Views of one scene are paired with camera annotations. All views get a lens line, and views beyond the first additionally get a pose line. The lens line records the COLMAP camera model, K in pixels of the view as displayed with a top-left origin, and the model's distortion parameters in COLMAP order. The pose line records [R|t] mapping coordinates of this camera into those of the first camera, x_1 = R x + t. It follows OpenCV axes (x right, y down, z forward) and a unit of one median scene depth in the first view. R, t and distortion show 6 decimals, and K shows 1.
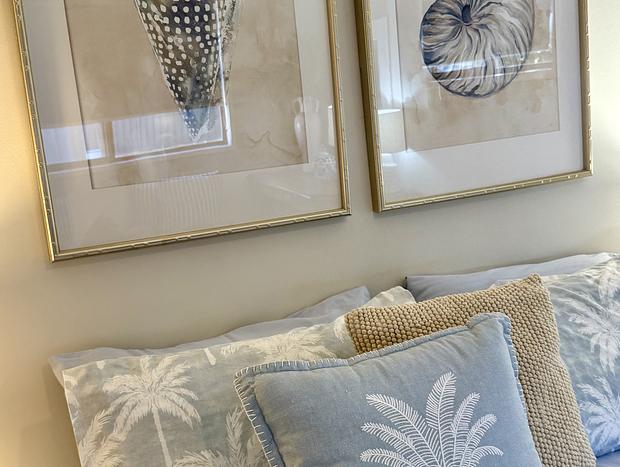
lens RADIAL K [[655.8, 0, 292.5], [0, 655.8, 222.2], [0, 0, 1]] dist [0.105583, -0.004068]
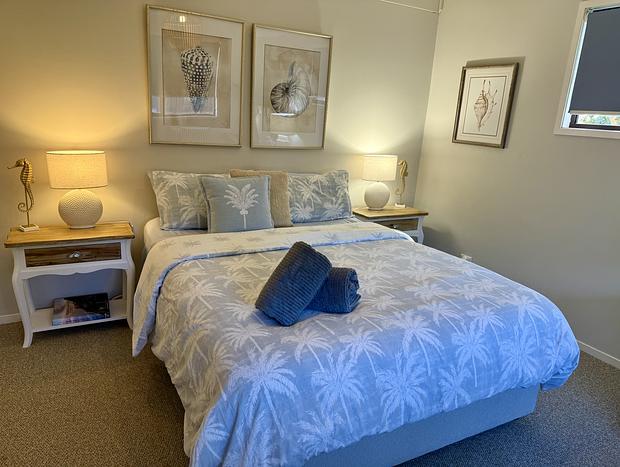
lens RADIAL K [[468.9, 0, 317.4], [0, 468.9, 244.1], [0, 0, 1]] dist [0.129109, -0.210736]
pose [[0.983549, 0.143707, 0.109455, 0.309538], [-0.156841, 0.979969, 0.122724, 0.132473], [-0.089626, -0.137872, 0.986387, -1.636299]]
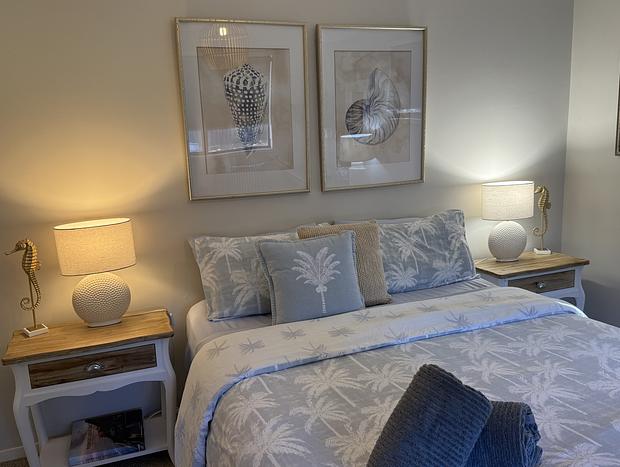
lens RADIAL K [[558.5, 0, 310.0], [0, 558.5, 233.5], [0, 0, 1]] dist [0.206490, -0.395384]
pose [[0.996077, 0.077443, -0.042825, 0.211038], [-0.074644, 0.995187, 0.063485, 0.011860], [0.047536, -0.060039, 0.997064, -1.180435]]
